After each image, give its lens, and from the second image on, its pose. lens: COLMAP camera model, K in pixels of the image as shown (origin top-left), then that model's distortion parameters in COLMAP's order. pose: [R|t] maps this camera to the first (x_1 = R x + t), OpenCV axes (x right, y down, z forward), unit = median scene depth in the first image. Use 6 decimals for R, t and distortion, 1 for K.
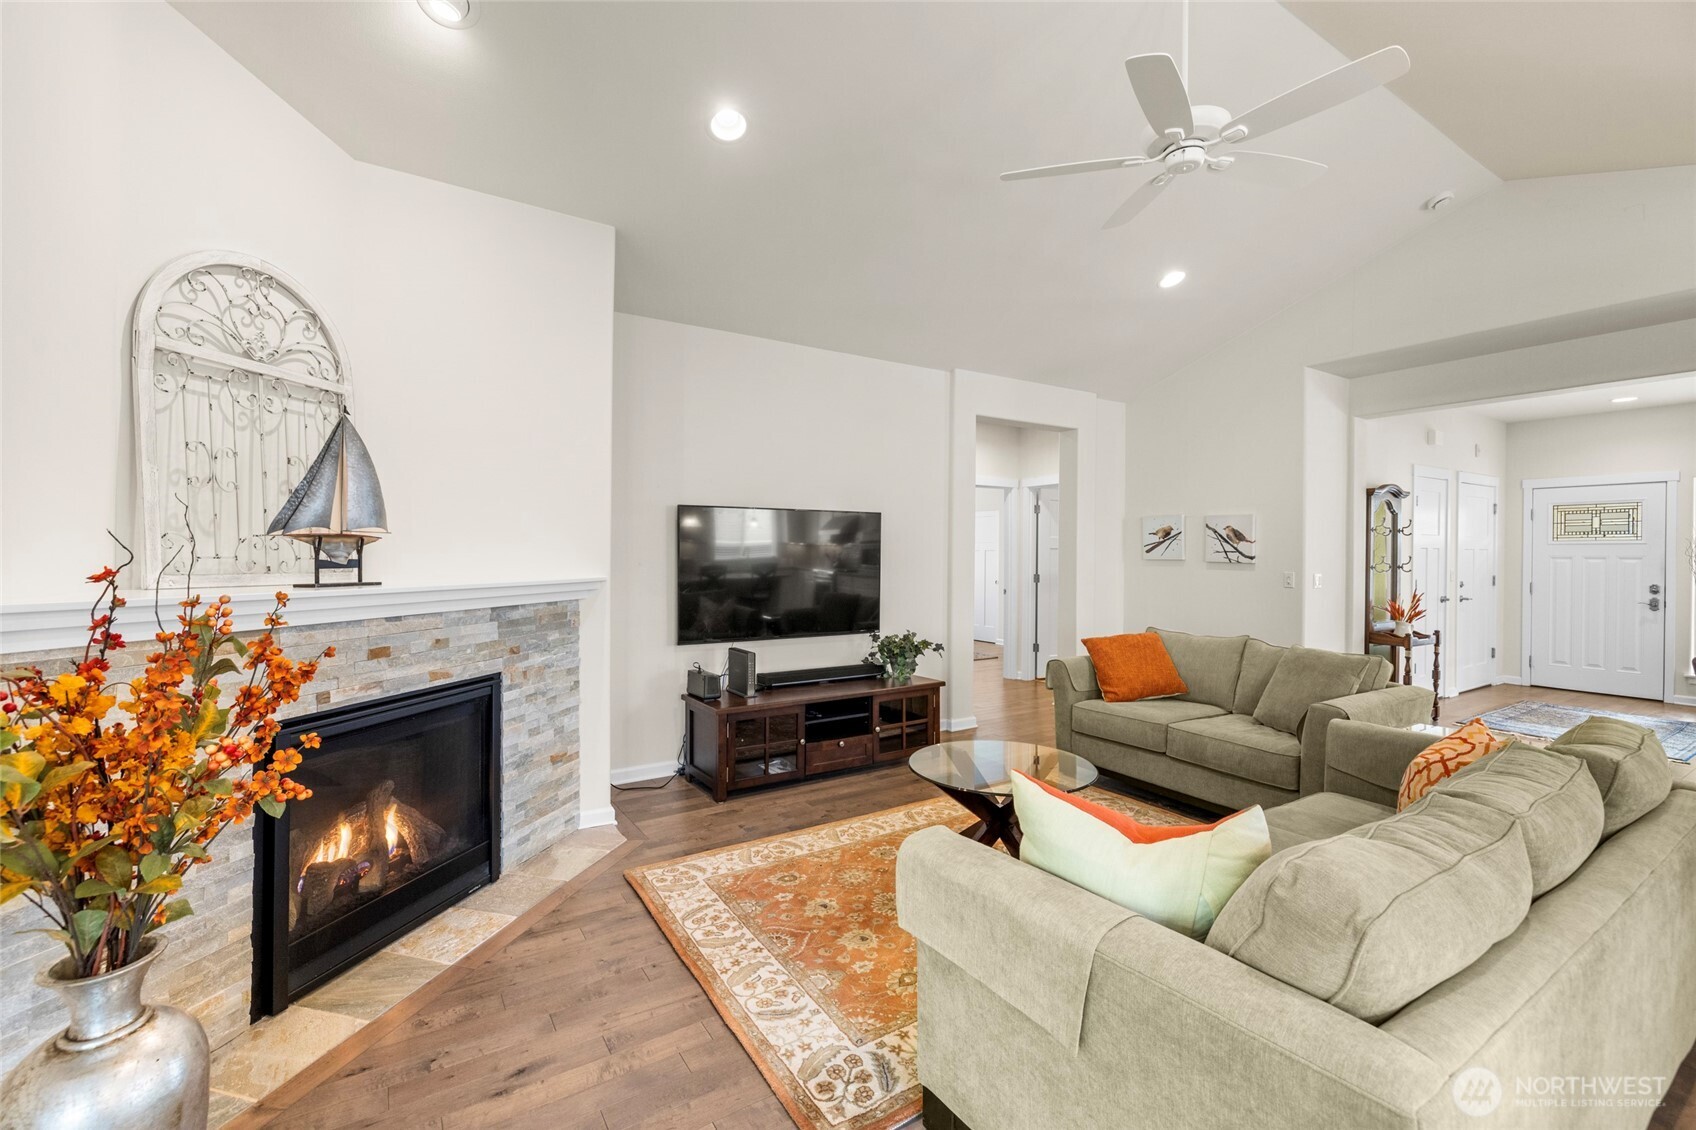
lens RADIAL K [[716.1, 0, 840.5], [0, 716.1, 558.8], [0, 0, 1]] dist [0.001702, -0.000047]
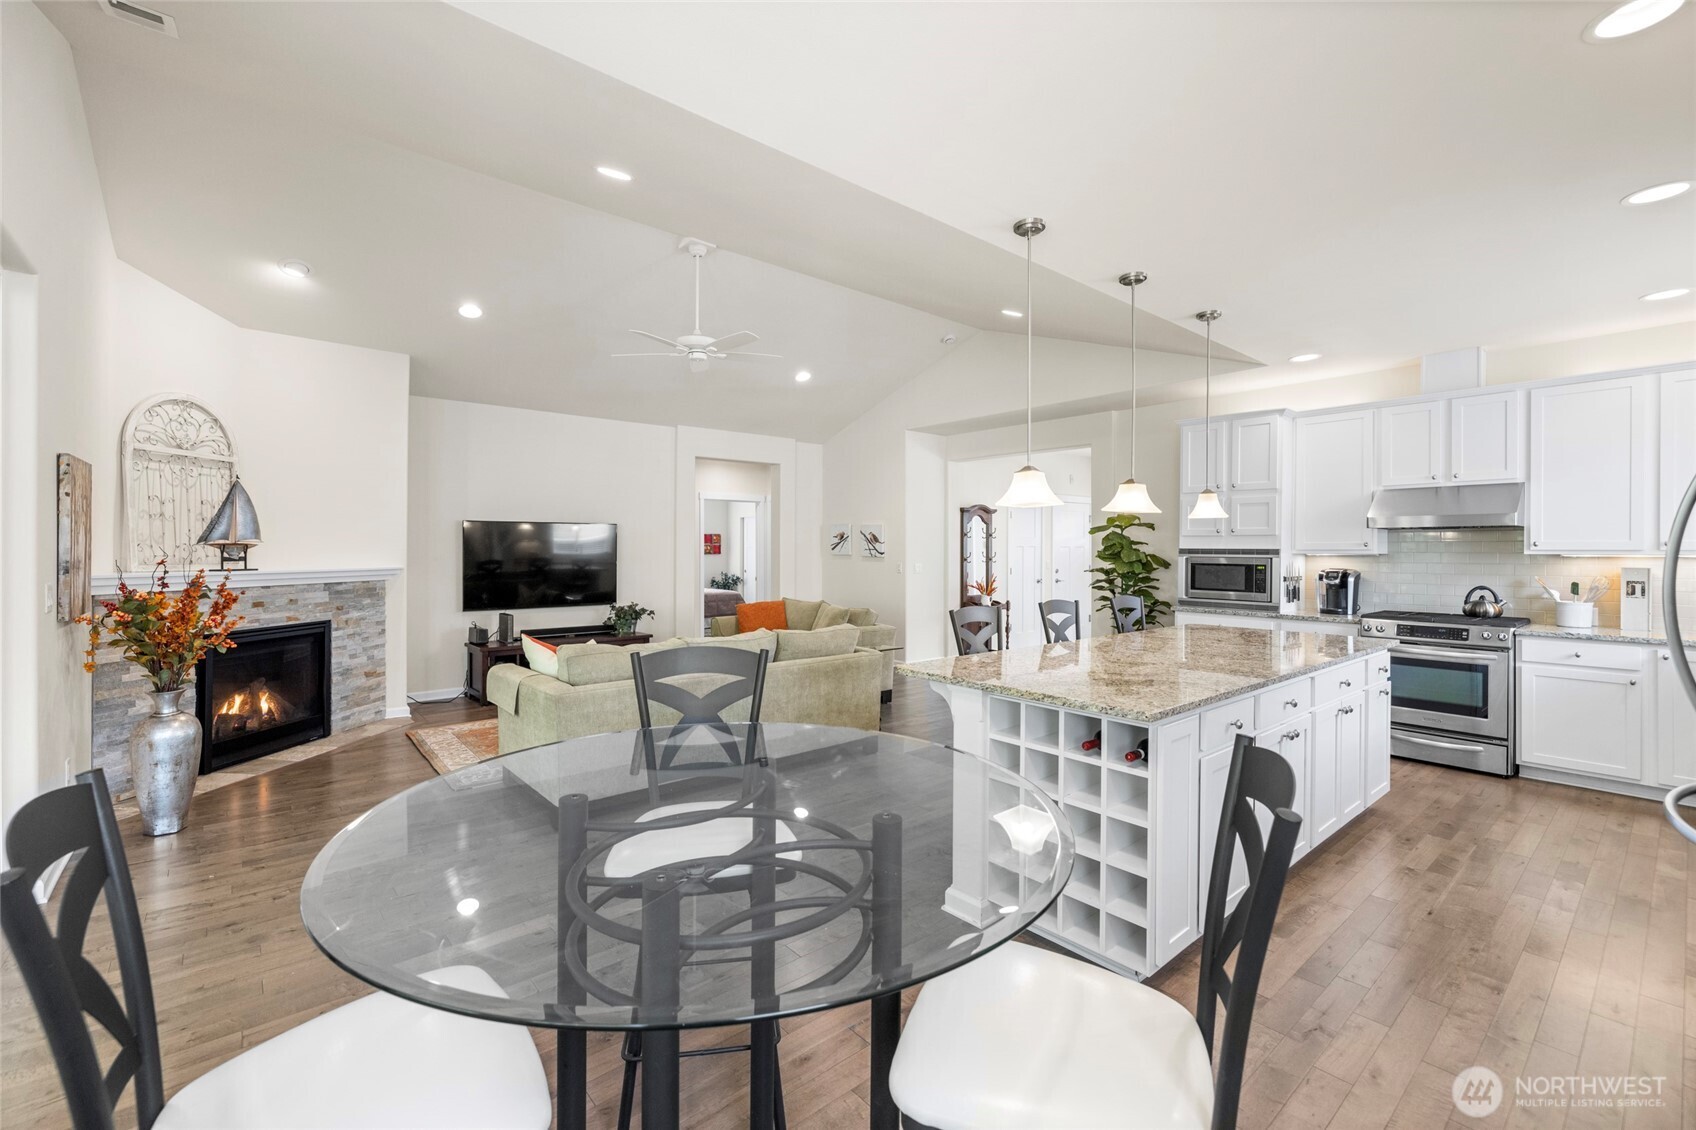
lens RADIAL K [[711.6, 0, 834.3], [0, 711.6, 550.6], [0, 0, 1]] dist [-0.000346, 0.000011]
pose [[0.991213, -0.002248, 0.132254, 0.522130], [0.002857, 0.999986, -0.004420, -0.001772], [-0.132242, 0.004759, 0.991206, -0.898863]]
